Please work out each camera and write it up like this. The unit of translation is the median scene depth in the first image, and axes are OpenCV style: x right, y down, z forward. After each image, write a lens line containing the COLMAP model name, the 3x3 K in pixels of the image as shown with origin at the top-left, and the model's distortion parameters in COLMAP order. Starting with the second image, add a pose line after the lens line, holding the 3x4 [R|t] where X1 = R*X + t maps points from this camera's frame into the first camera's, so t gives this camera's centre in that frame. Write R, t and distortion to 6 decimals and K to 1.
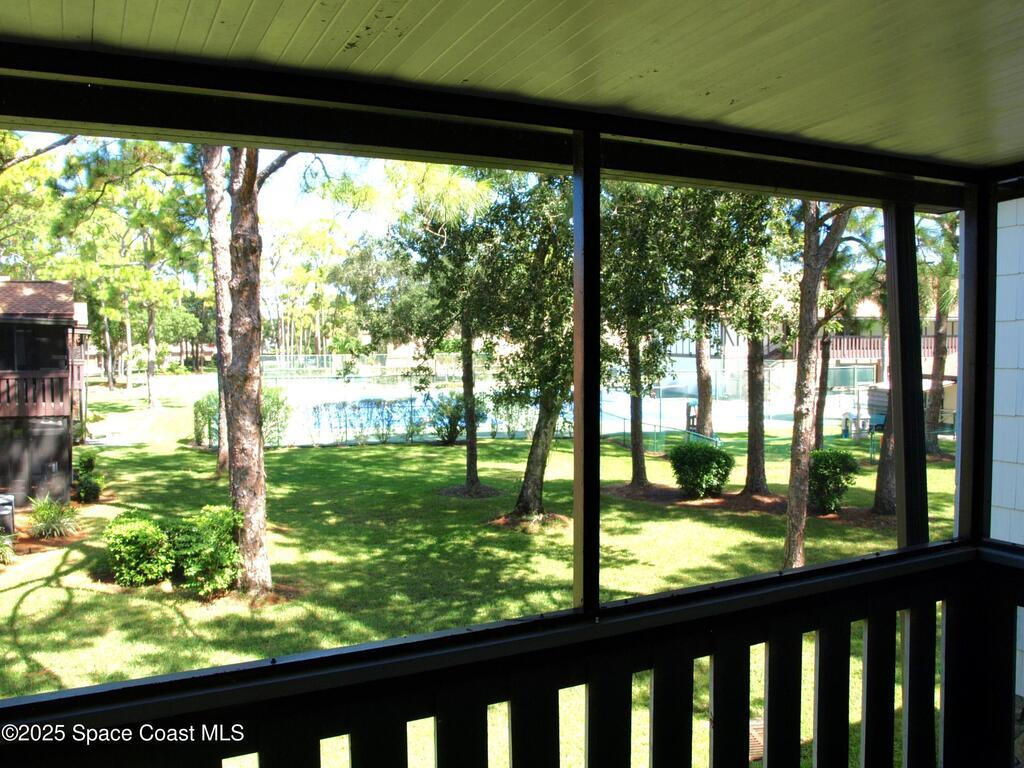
lens RADIAL K [[876.7, 0, 485.2], [0, 876.7, 383.9], [0, 0, 1]] dist [-0.113079, 0.093676]
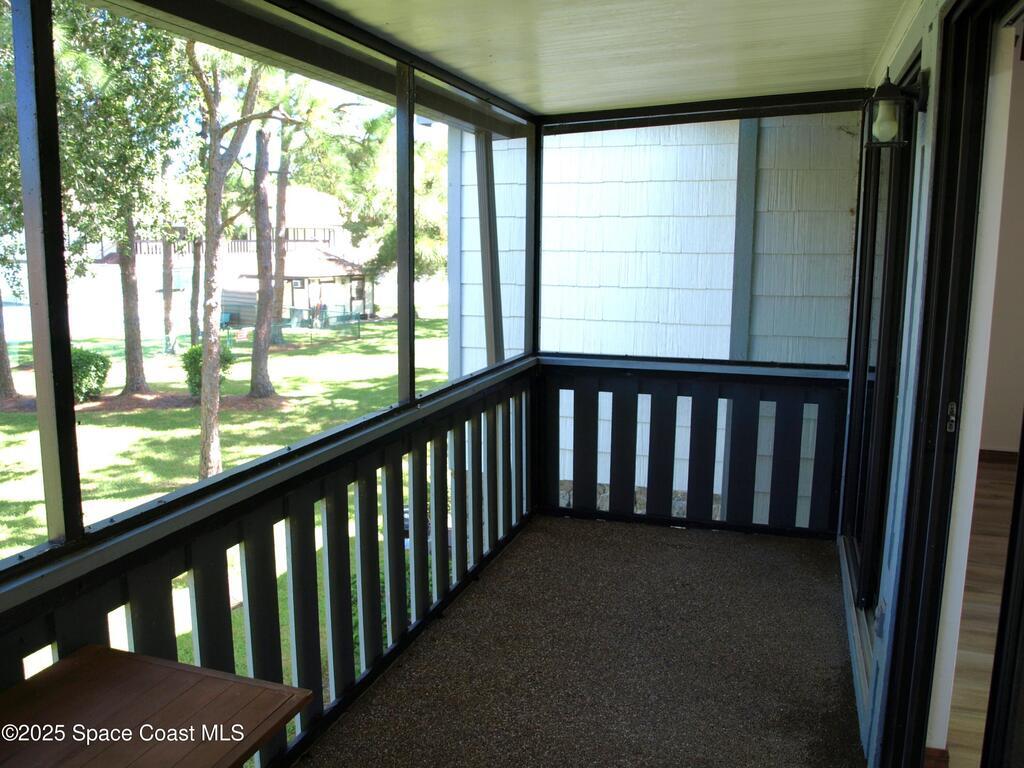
lens RADIAL K [[876.7, 0, 485.2], [0, 876.7, 383.9], [0, 0, 1]] dist [-0.113079, 0.093676]
pose [[0.713378, -0.097112, 0.694018, -0.116430], [0.023155, 0.993077, 0.115157, 0.009513], [-0.700397, -0.066081, 0.710688, -0.018058]]
